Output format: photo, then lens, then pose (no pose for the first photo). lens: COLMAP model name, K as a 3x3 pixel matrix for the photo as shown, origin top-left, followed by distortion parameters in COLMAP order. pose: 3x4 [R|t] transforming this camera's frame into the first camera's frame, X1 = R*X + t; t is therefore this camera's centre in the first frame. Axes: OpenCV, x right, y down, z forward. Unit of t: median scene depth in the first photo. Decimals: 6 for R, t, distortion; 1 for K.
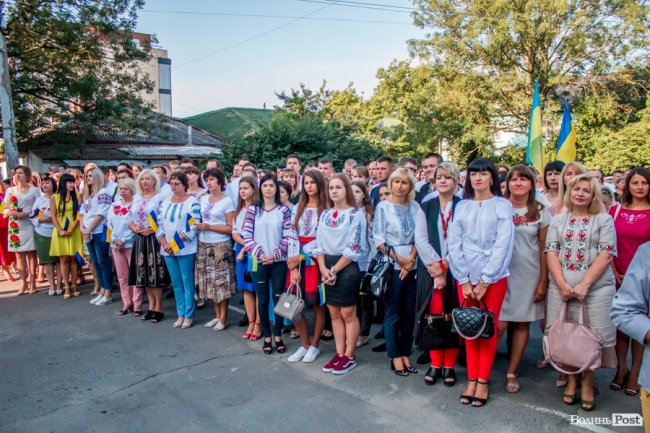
lens RADIAL K [[528.7, 0, 325.0], [0, 528.7, 216.5], [0, 0, 1]] dist [-0.168198, 0.147545]
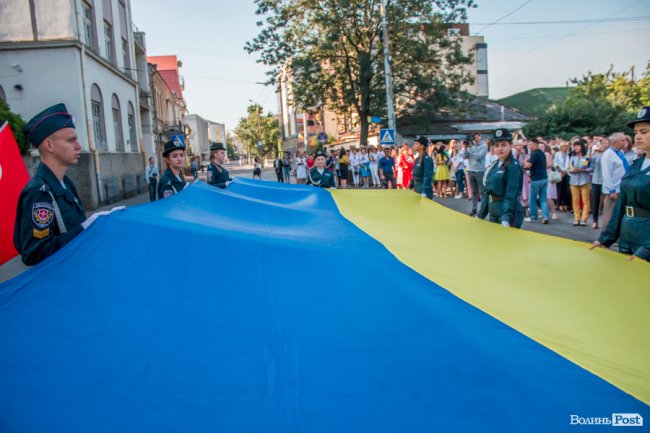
lens RADIAL K [[627.2, 0, 325.0], [0, 627.2, 216.5], [0, 0, 1]] dist [-0.201628, 0.273755]
pose [[0.856402, 0.031055, -0.515374, 0.185183], [-0.010949, 0.999057, 0.042006, 0.046908], [0.516193, -0.030331, 0.855935, -0.633852]]
